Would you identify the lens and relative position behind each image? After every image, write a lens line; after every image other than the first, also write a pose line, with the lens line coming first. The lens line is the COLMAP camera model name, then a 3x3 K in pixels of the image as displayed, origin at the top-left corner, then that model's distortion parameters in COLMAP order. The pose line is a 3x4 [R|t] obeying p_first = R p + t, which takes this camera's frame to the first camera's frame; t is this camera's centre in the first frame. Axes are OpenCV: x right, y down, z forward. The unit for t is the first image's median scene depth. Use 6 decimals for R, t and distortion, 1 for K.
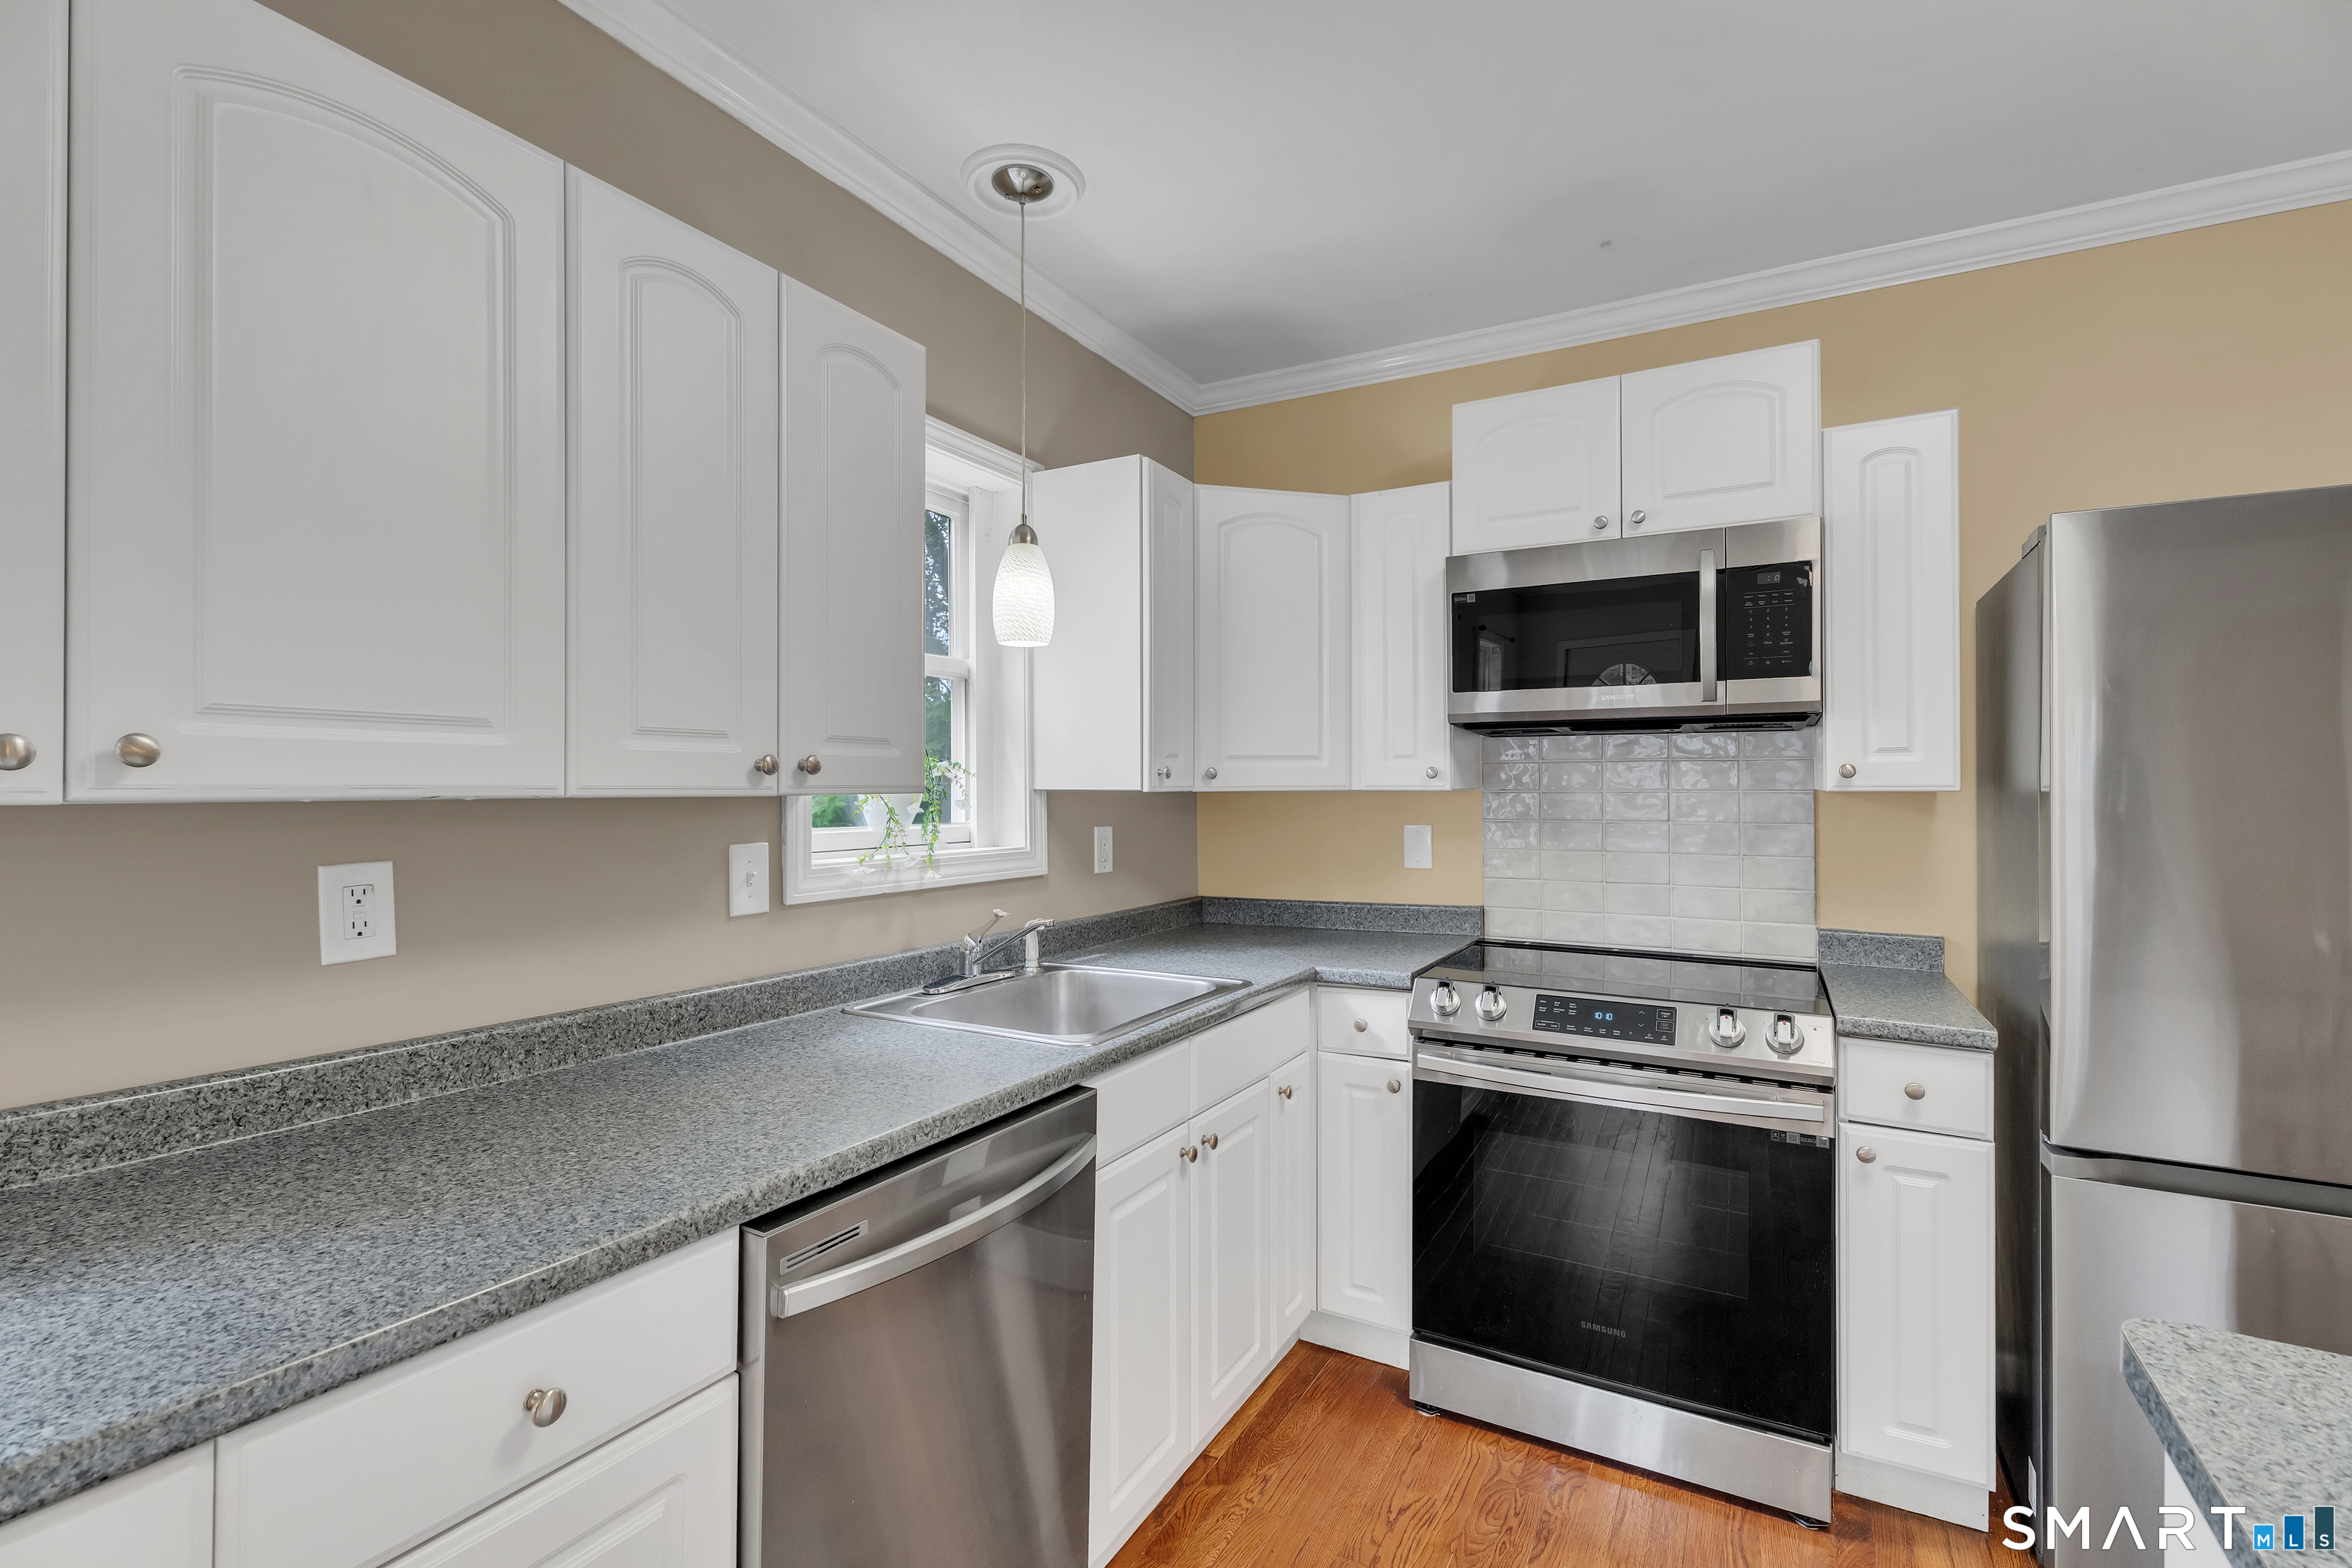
lens RADIAL K [[1040.6, 0, 1159.4], [0, 1040.6, 783.4], [0, 0, 1]] dist [0.004030, 0.000513]
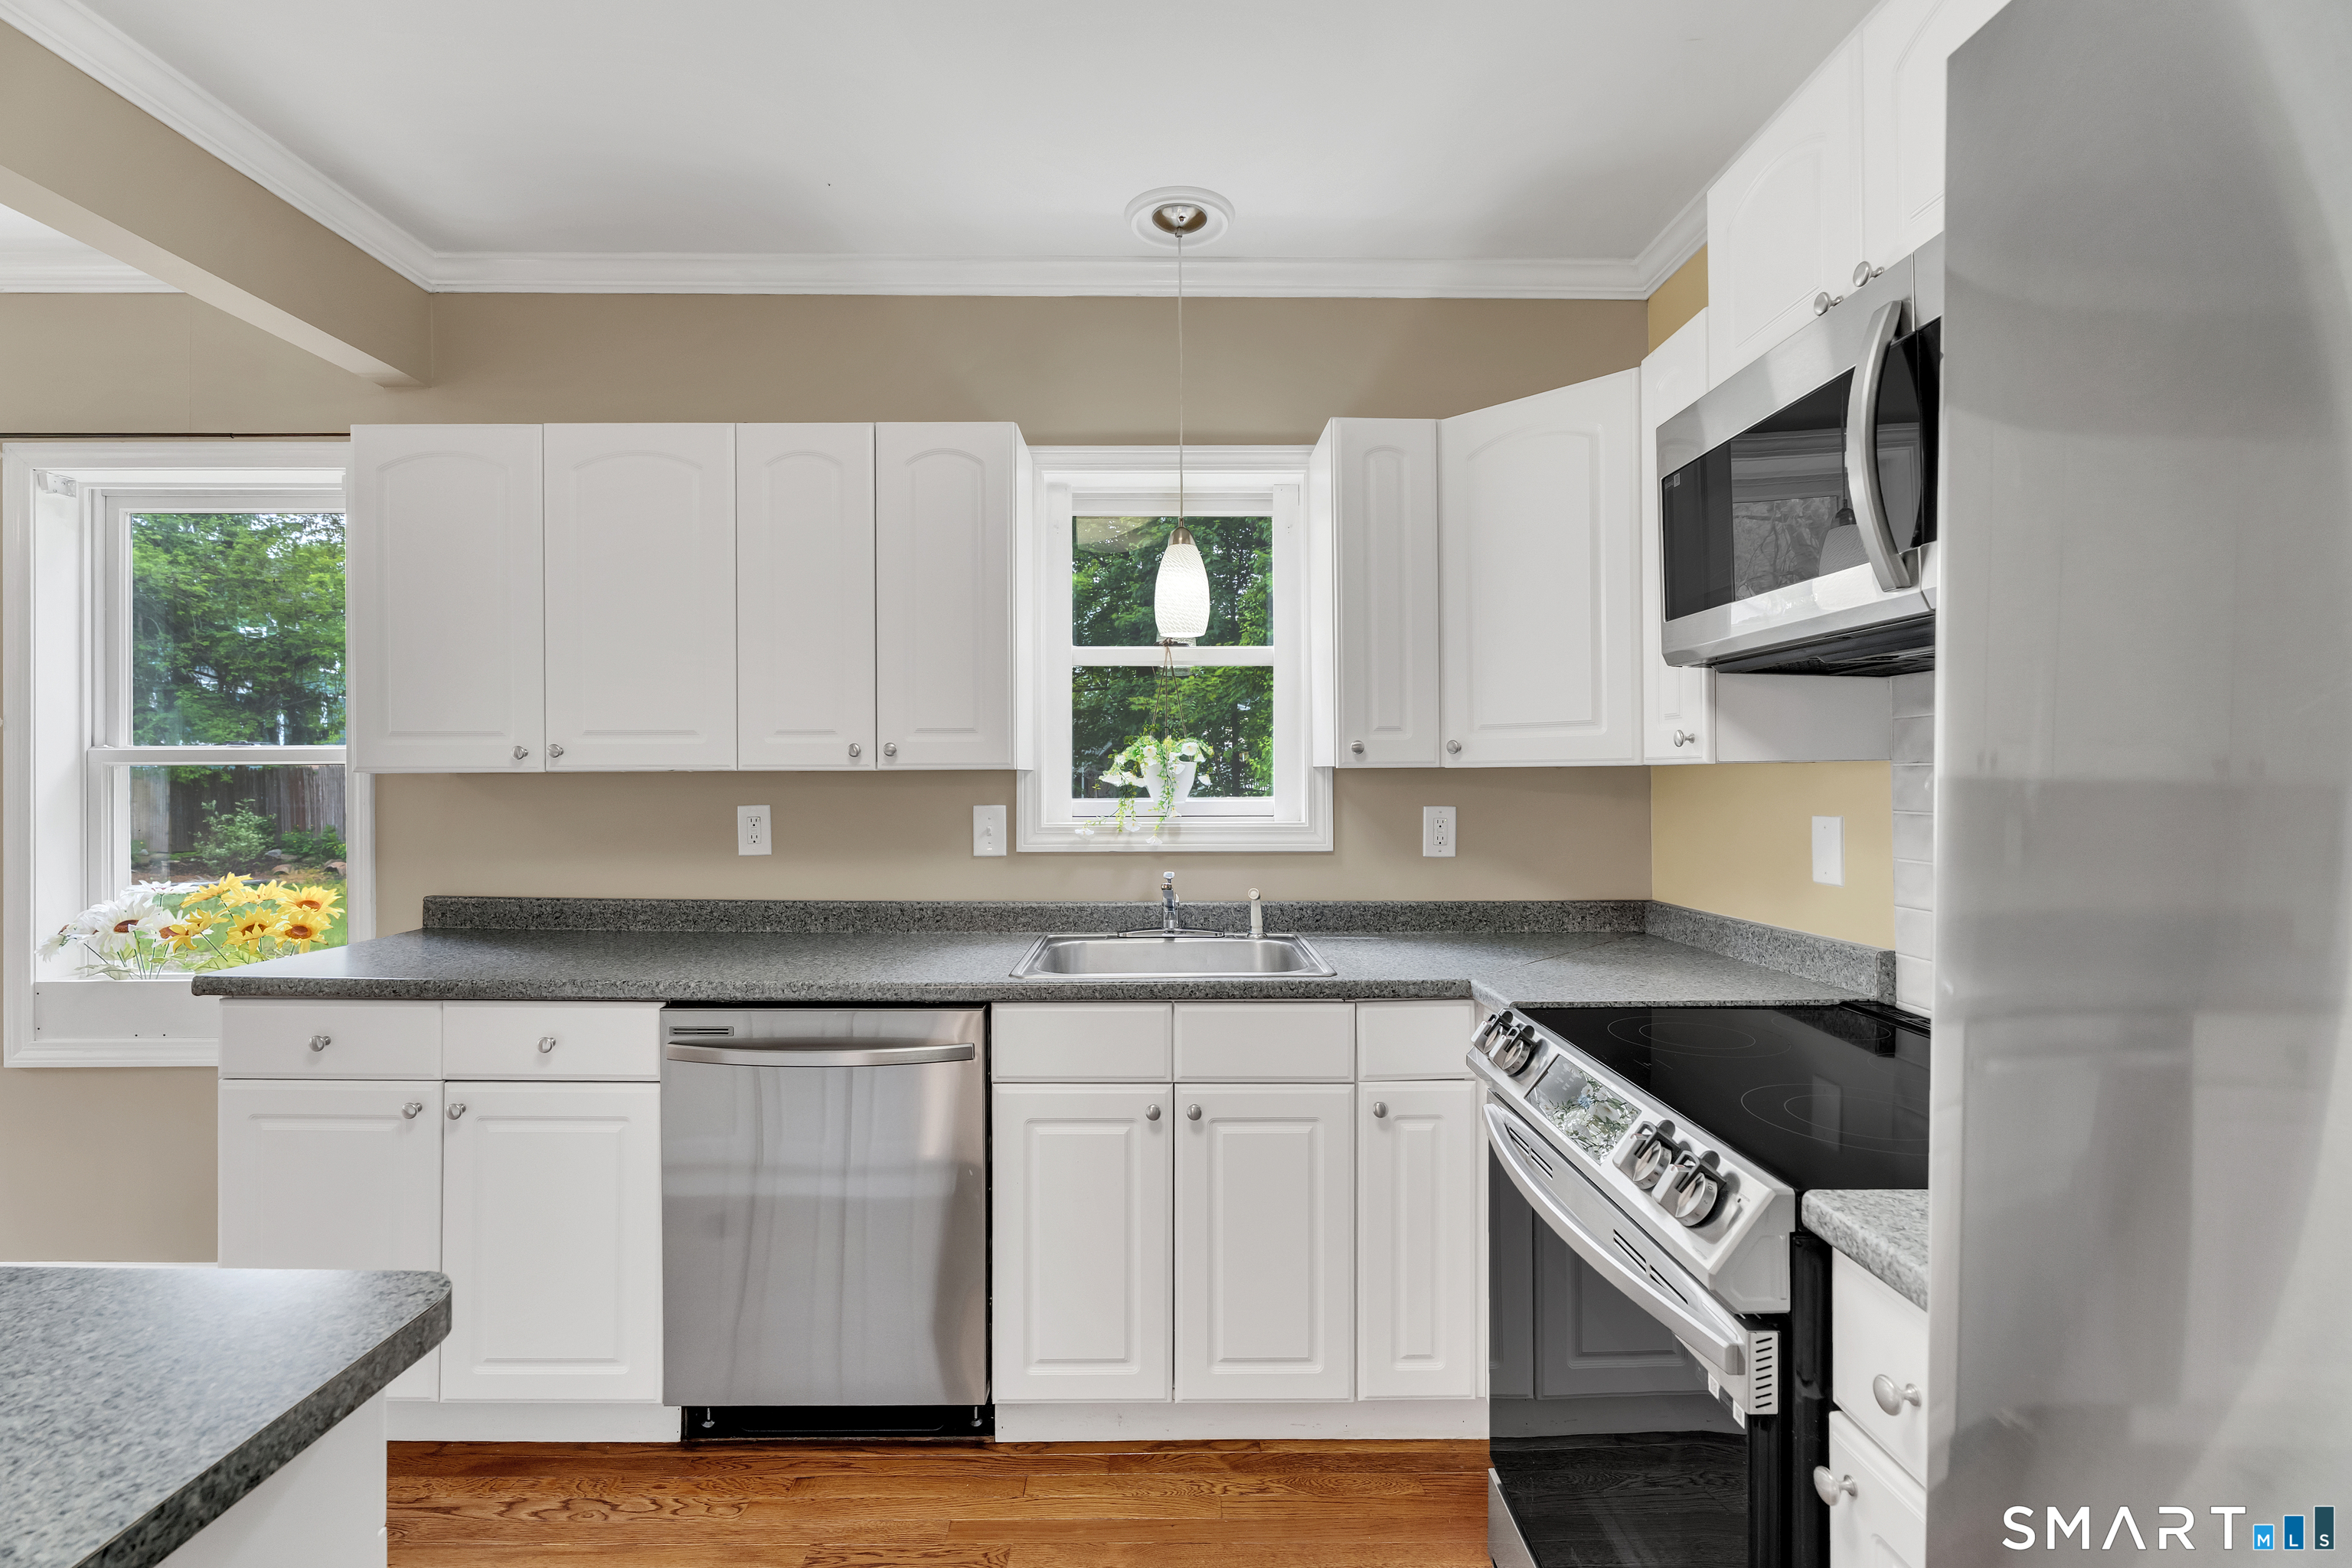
lens RADIAL K [[1059.7, 0, 1194.3], [0, 1059.7, 780.3], [0, 0, 1]] dist [0.001118, 0.000010]
pose [[0.508809, 0.001841, -0.860878, 0.830609], [0.006744, 0.999958, 0.006125, 0.013620], [0.860853, -0.008922, 0.508775, 0.425171]]
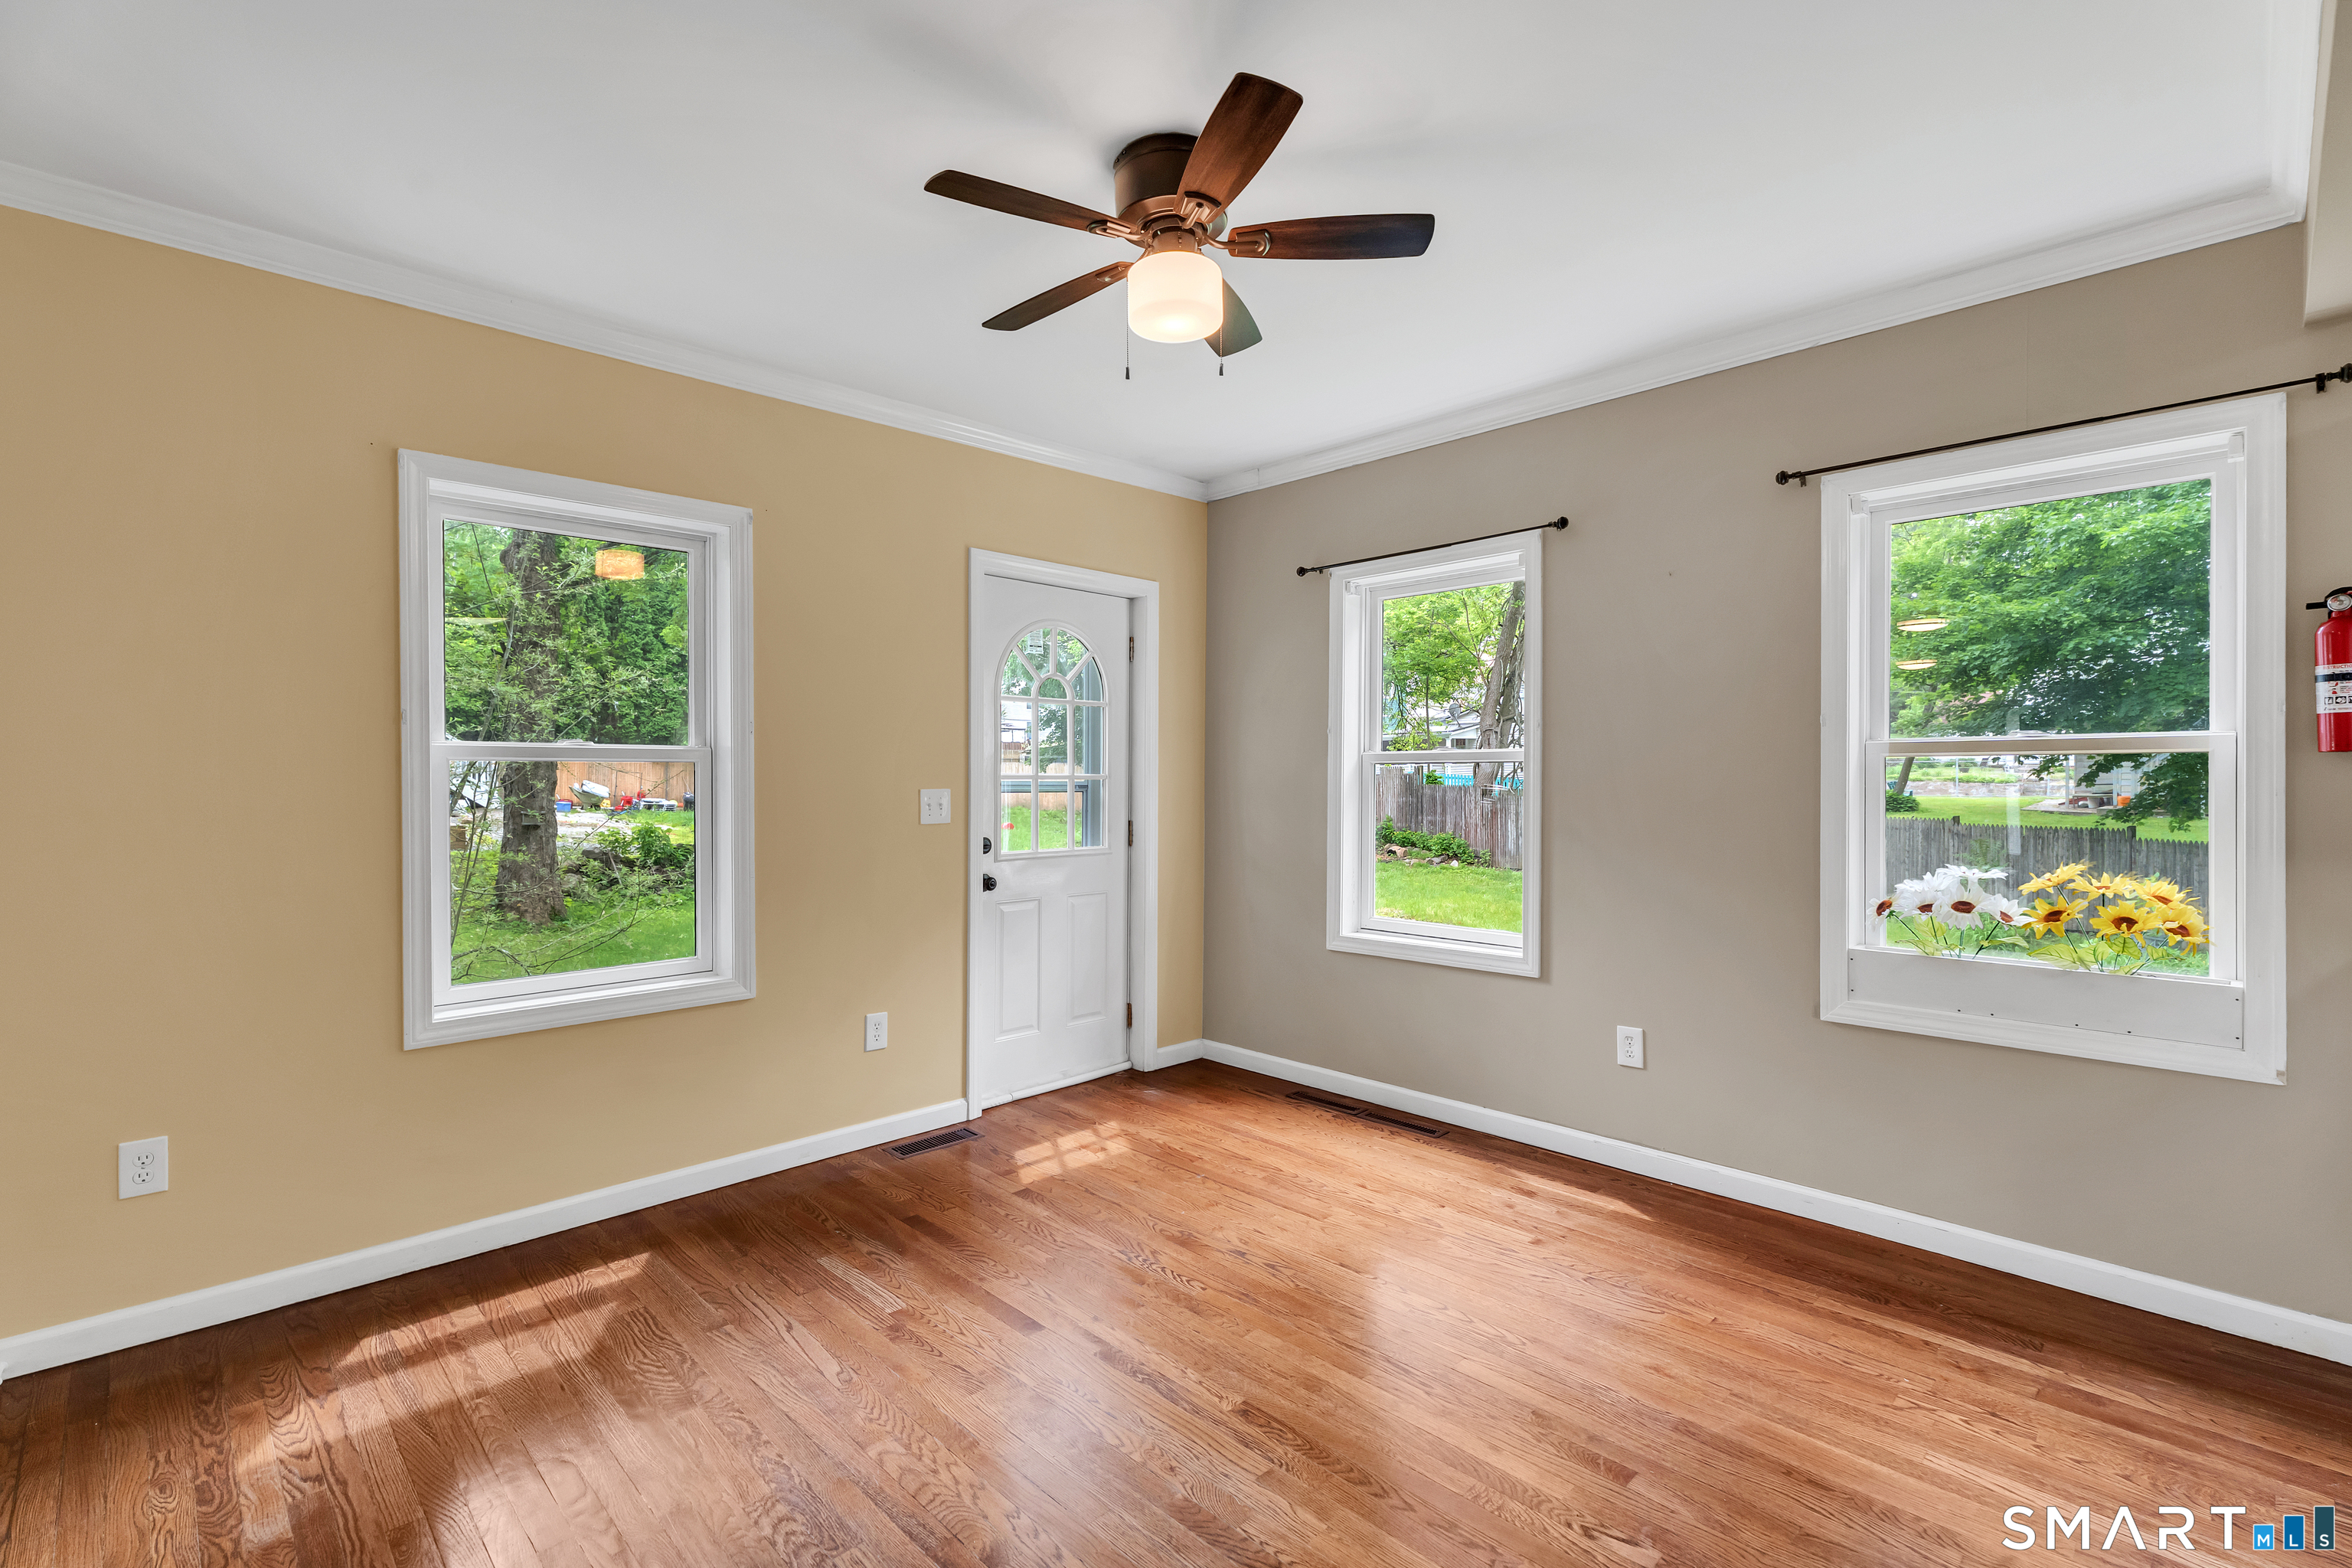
lens RADIAL K [[1058.7, 0, 1172.7], [0, 1058.7, 778.3], [0, 0, 1]] dist [0.008382, 0.000174]
pose [[-0.272191, 0.000362, -0.962243, 0.675242], [0.005436, 0.999985, -0.001162, 0.019920], [0.962228, -0.005547, -0.272189, -0.560929]]
